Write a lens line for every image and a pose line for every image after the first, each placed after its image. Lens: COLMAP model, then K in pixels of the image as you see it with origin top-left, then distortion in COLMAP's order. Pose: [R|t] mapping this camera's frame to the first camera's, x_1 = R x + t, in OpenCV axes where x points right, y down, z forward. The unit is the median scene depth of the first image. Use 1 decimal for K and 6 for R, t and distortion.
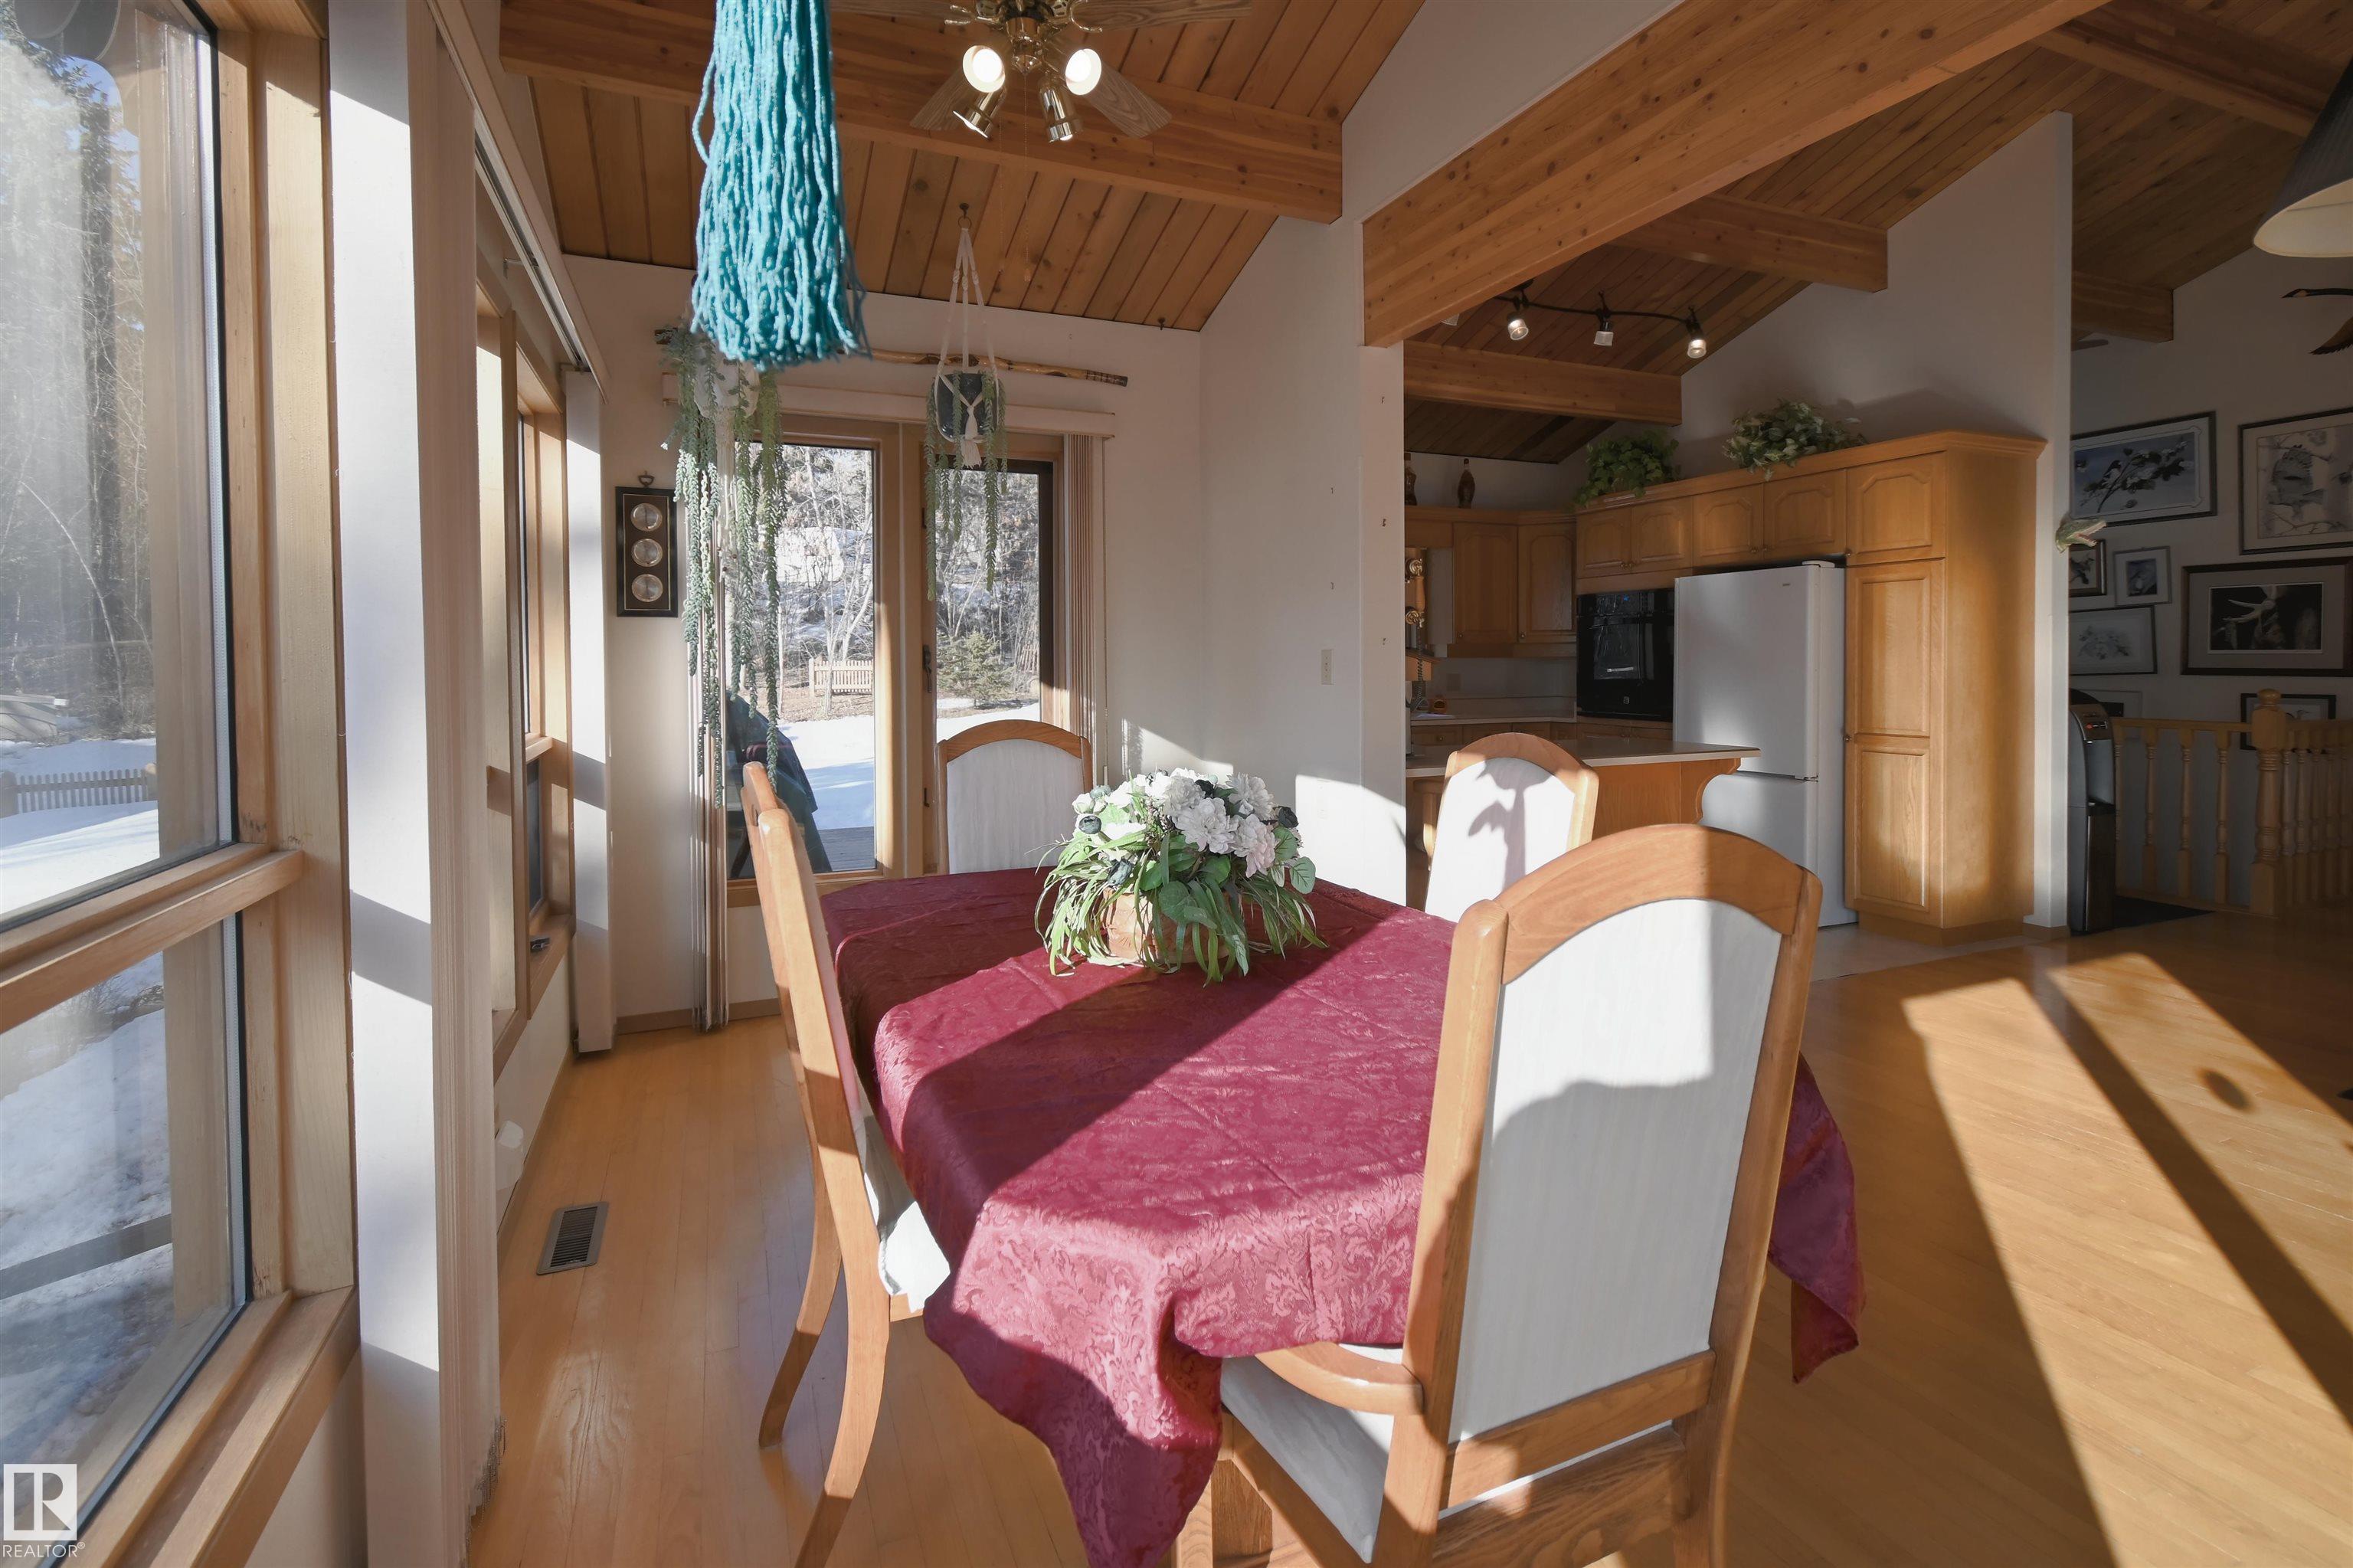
lens RADIAL K [[1084.9, 0, 1181.6], [0, 1084.9, 675.0], [0, 0, 1]] dist [0.006084, -0.003150]
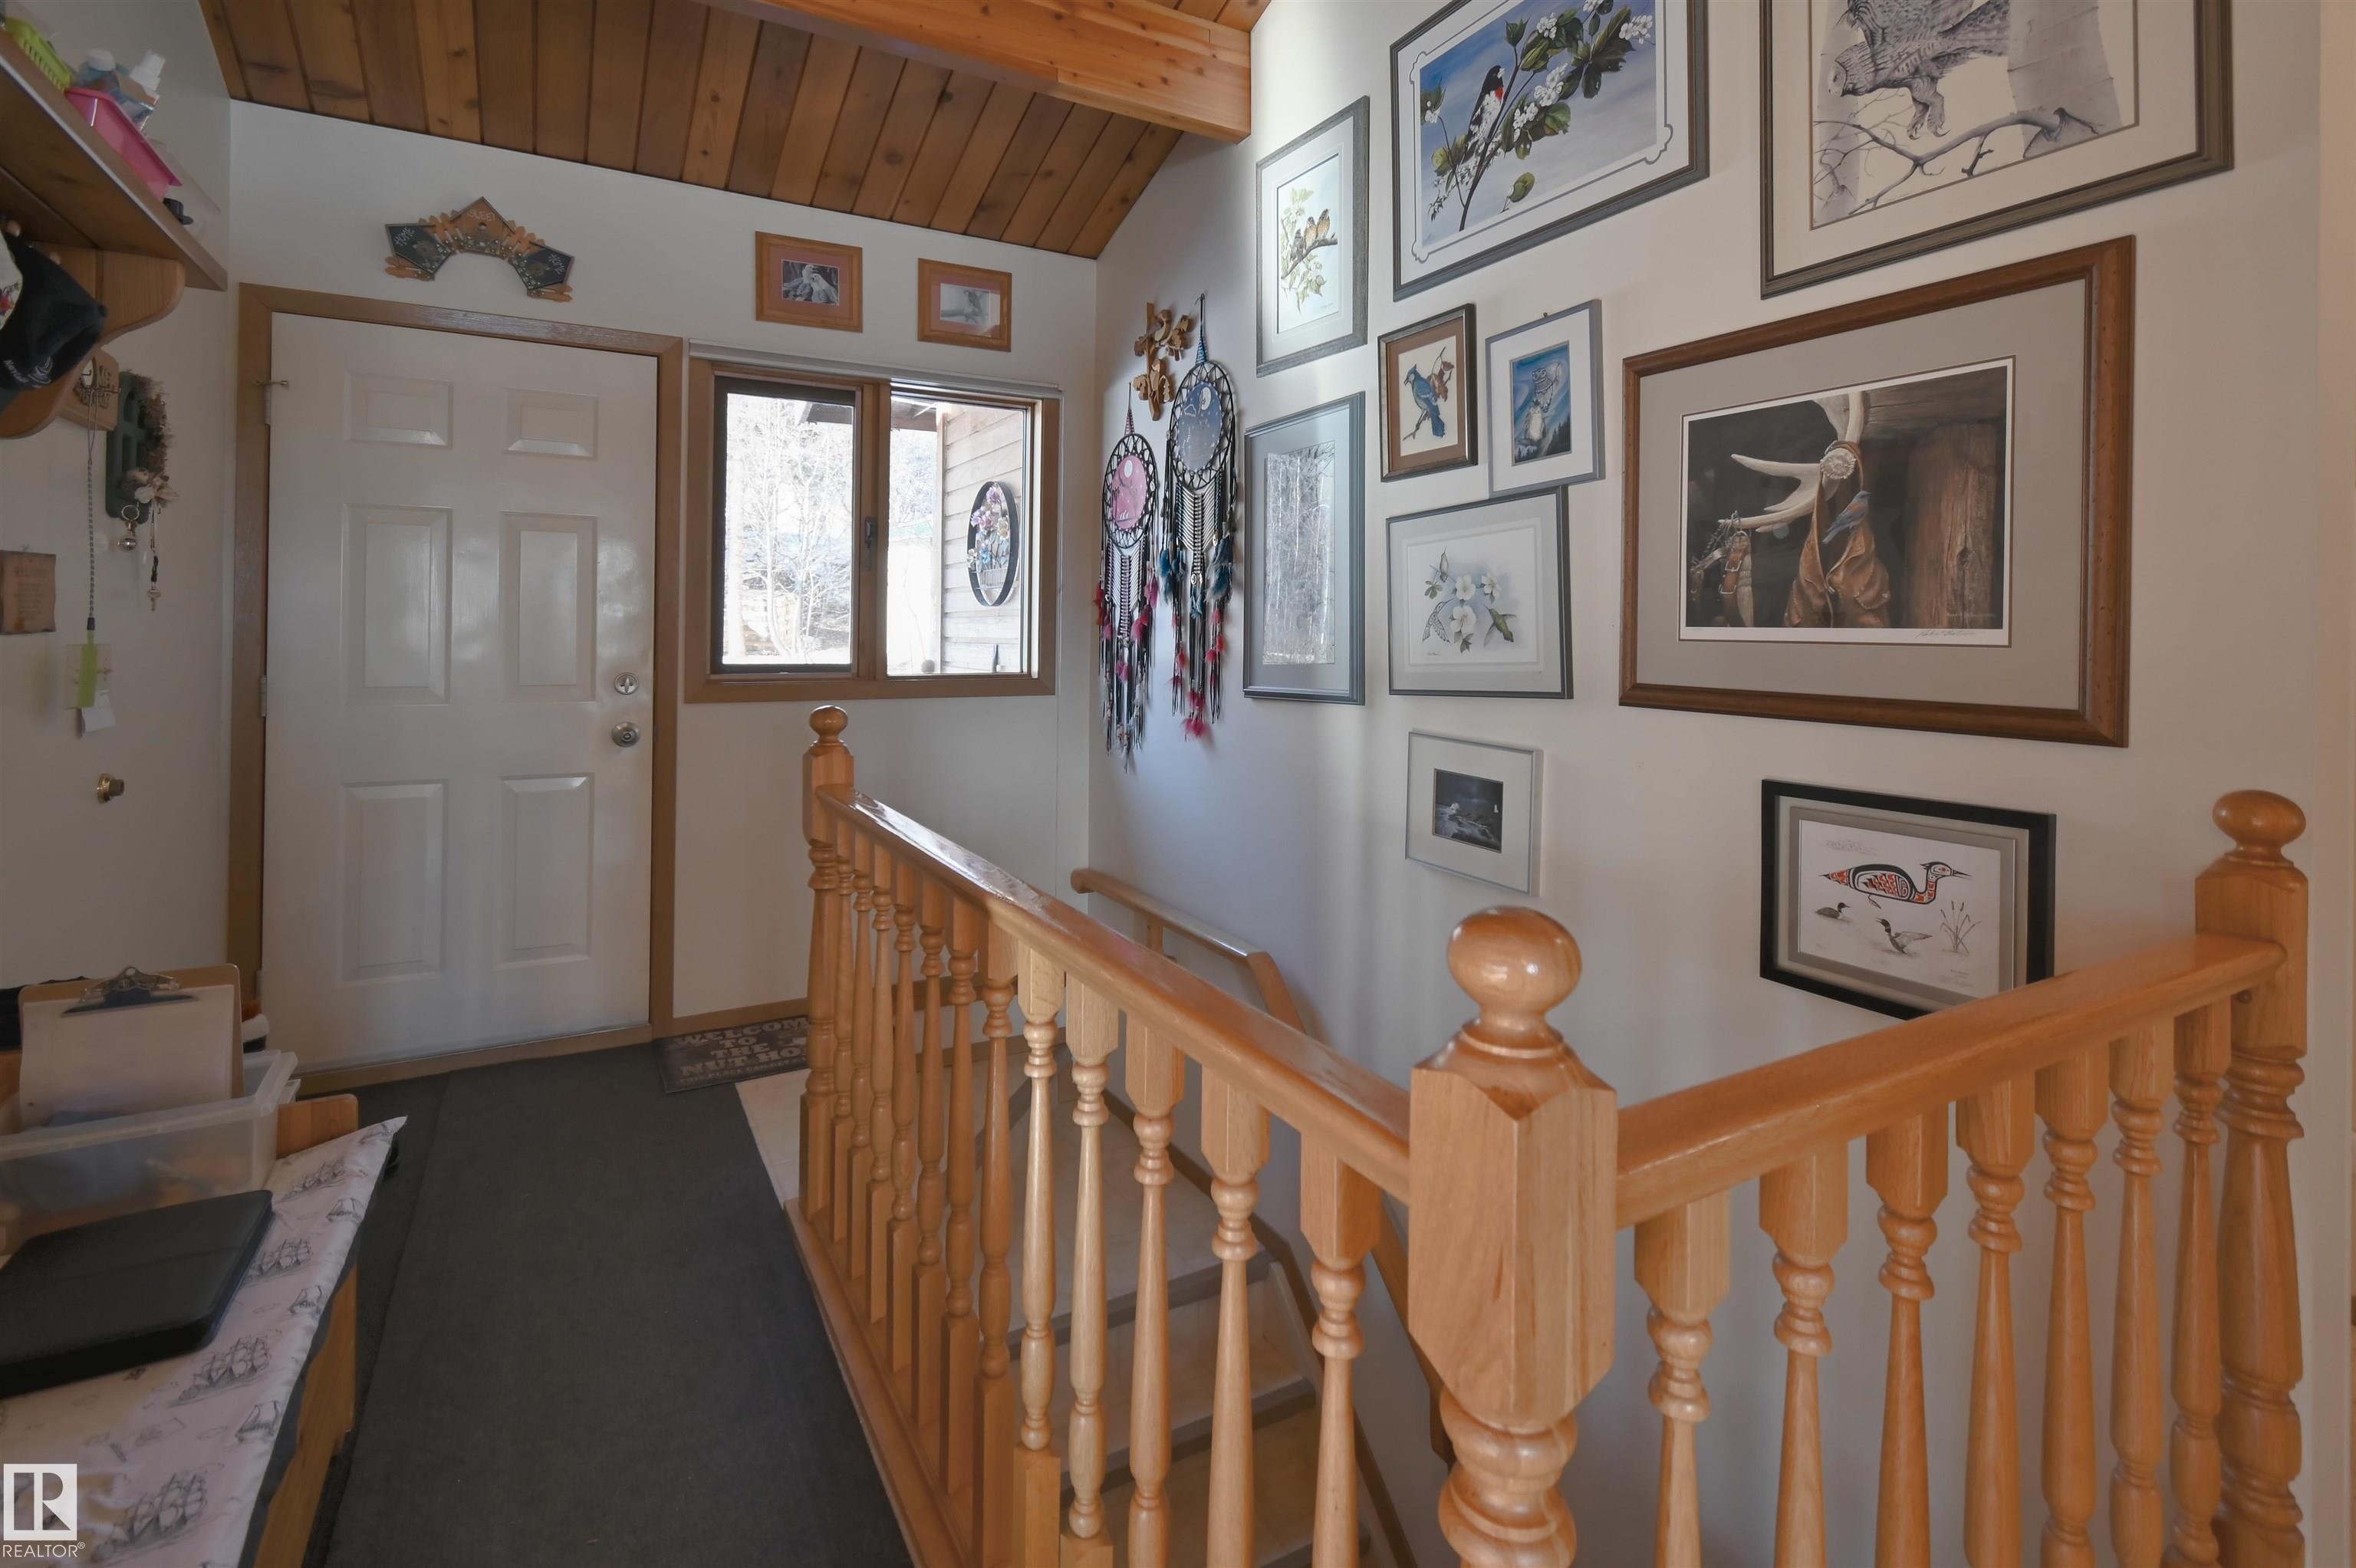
lens RADIAL K [[1086.1, 0, 1191.0], [0, 1086.1, 631.5], [0, 0, 1]] dist [0.006084, -0.003150]
pose [[0.993762, 0.008210, 0.111223, 0.767990], [-0.006991, 0.999911, -0.011350, -0.017326], [-0.111307, 0.010501, 0.993731, 0.710542]]
